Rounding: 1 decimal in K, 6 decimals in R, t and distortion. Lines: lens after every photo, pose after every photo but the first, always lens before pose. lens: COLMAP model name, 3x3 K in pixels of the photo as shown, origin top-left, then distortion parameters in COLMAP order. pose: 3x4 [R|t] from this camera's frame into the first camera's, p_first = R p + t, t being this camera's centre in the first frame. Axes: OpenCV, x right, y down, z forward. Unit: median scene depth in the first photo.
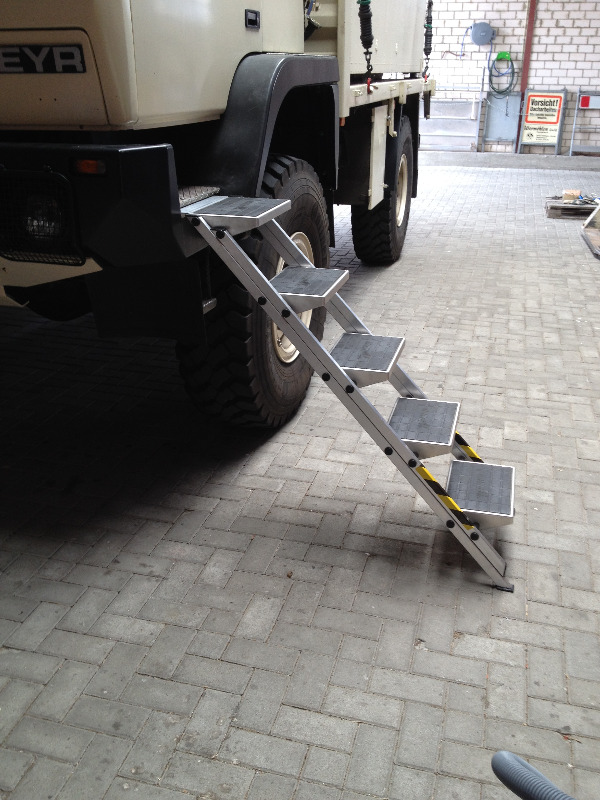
lens RADIAL K [[761.5, 0, 300.0], [0, 761.5, 400.0], [0, 0, 1]] dist [0.082104, -0.212867]
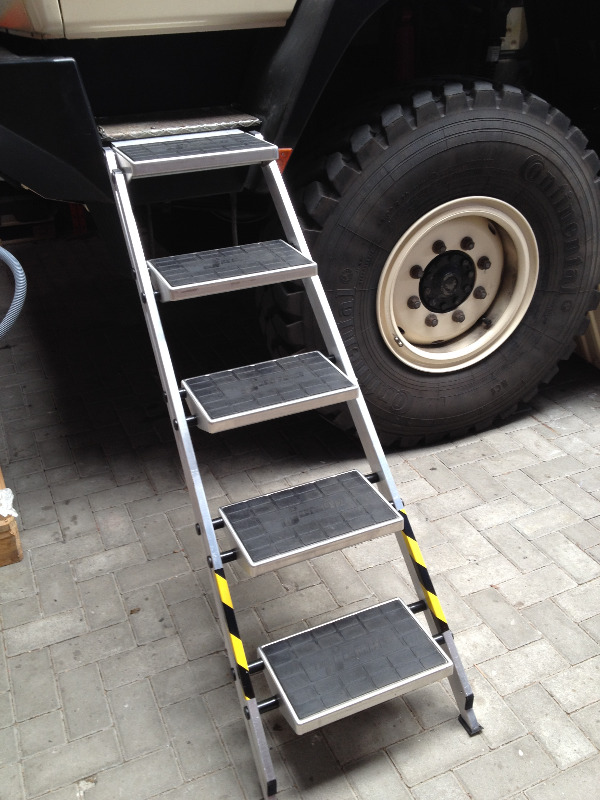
lens RADIAL K [[761.5, 0, 300.0], [0, 761.5, 400.0], [0, 0, 1]] dist [0.082104, -0.212867]
pose [[0.634454, 0.352225, -0.688045, 0.577955], [-0.276630, 0.934652, 0.223385, -0.211019], [0.721764, 0.048607, 0.690430, 0.551288]]
